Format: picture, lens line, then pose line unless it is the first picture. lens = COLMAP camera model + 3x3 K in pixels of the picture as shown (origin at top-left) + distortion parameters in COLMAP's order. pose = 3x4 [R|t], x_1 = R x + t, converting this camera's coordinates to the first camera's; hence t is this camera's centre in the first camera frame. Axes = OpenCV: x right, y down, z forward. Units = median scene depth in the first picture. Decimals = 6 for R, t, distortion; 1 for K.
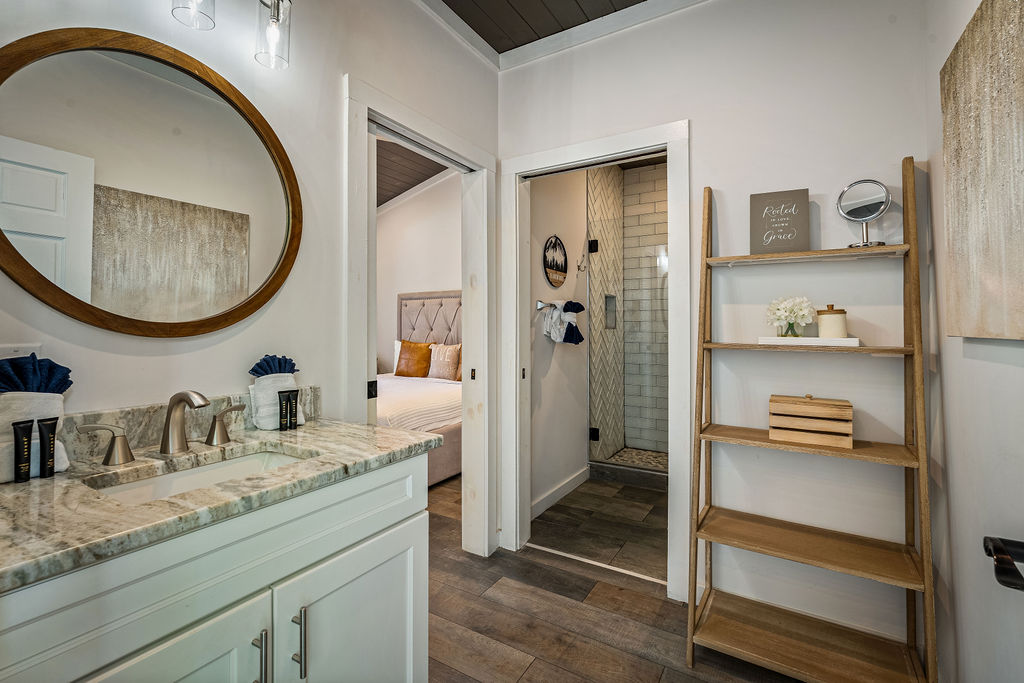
lens RADIAL K [[457.6, 0, 508.7], [0, 457.6, 340.2], [0, 0, 1]] dist [-0.002869, 0.000341]
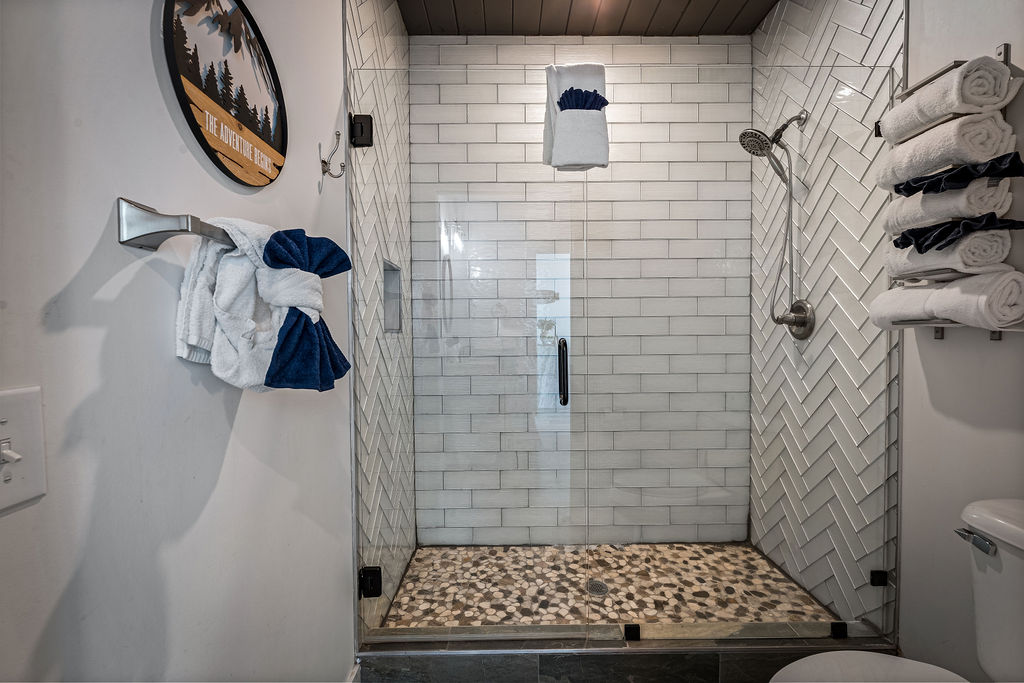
lens RADIAL K [[457.6, 0, 514.4], [0, 457.6, 338.2], [0, 0, 1]] dist [-0.002869, 0.000341]
pose [[0.849426, -0.014809, 0.527500, 0.093837], [0.021379, 0.999751, -0.006360, -0.015852], [-0.527274, 0.016679, 0.849531, 0.656074]]
